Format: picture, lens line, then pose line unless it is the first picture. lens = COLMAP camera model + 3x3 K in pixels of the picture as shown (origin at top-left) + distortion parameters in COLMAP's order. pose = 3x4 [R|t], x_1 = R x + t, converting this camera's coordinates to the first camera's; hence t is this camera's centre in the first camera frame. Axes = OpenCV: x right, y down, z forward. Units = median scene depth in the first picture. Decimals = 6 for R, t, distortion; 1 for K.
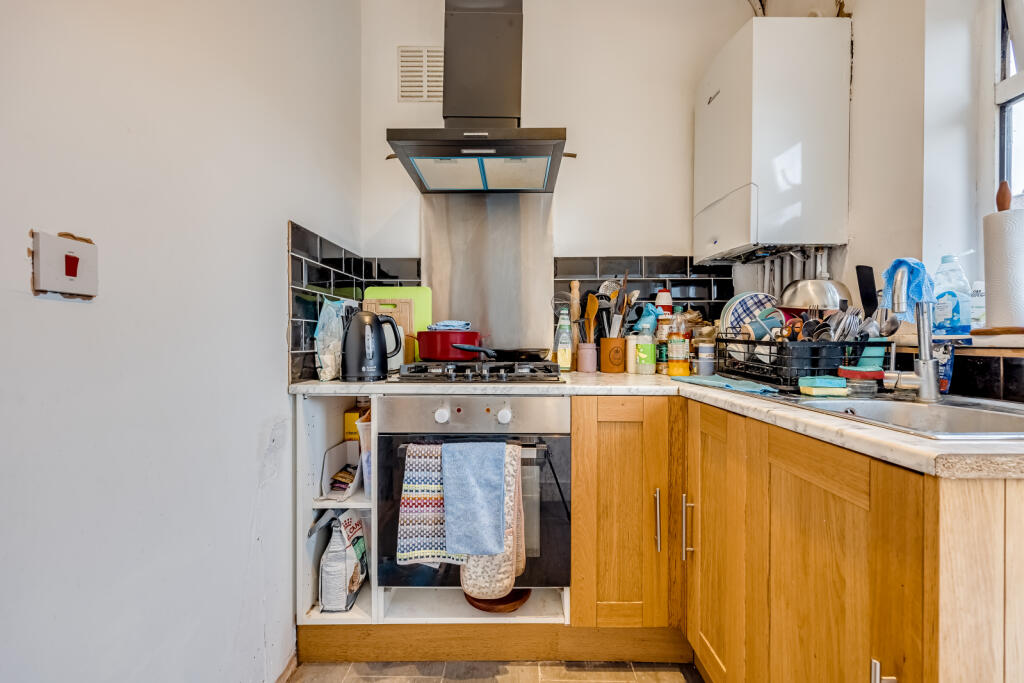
lens RADIAL K [[411.0, 0, 515.8], [0, 411.0, 340.6], [0, 0, 1]] dist [-0.003910, -0.000411]
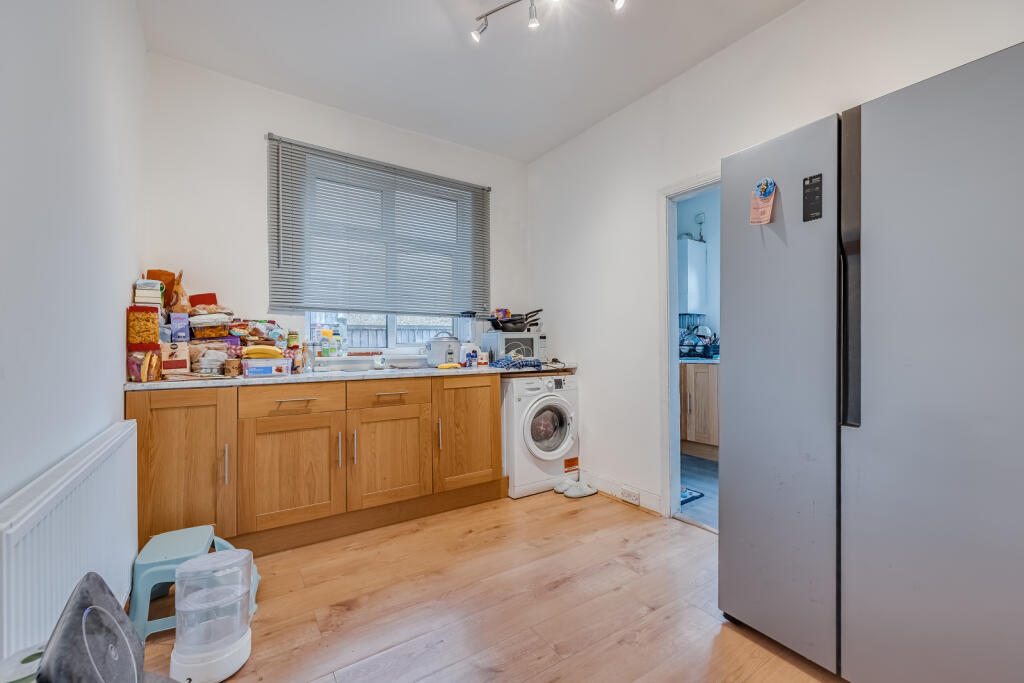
lens RADIAL K [[411.0, 0, 512.4], [0, 411.0, 345.5], [0, 0, 1]] dist [-0.003910, -0.000411]
pose [[0.824127, 0.003313, 0.566396, -2.388756], [0.006533, 0.999861, -0.015354, 0.042106], [-0.566368, 0.016354, 0.823990, -0.818291]]
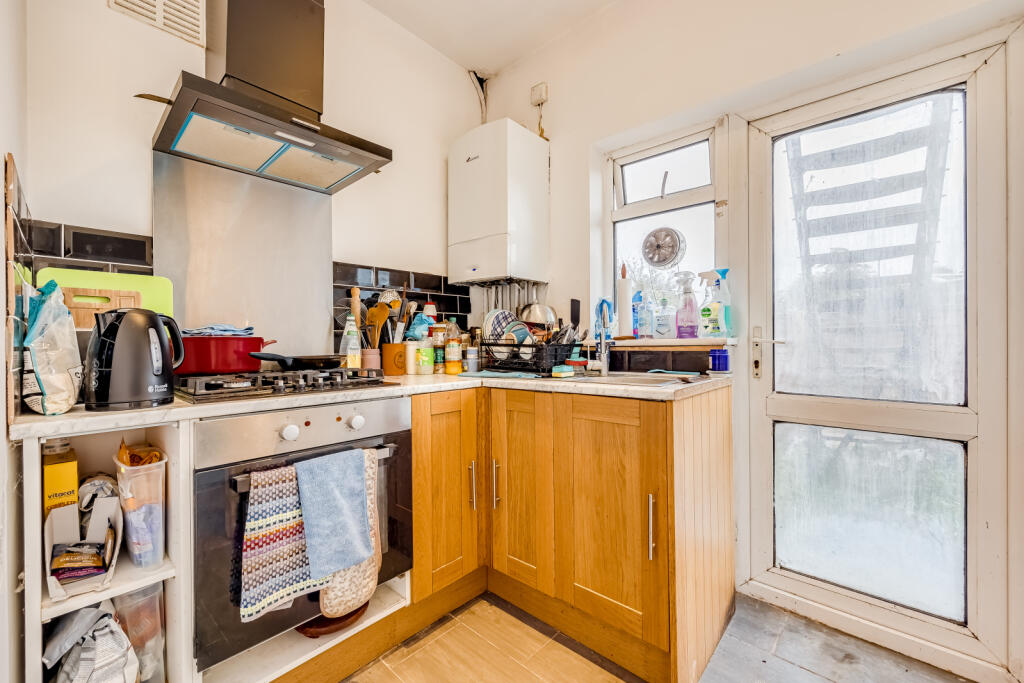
lens RADIAL K [[411.0, 0, 514.4], [0, 411.0, 341.5], [0, 0, 1]] dist [-0.003910, -0.000411]
pose [[0.663525, -0.004530, 0.748141, -0.513638], [0.015390, 0.999853, -0.007595, 0.001346], [-0.747996, 0.016553, 0.663497, 0.050688]]
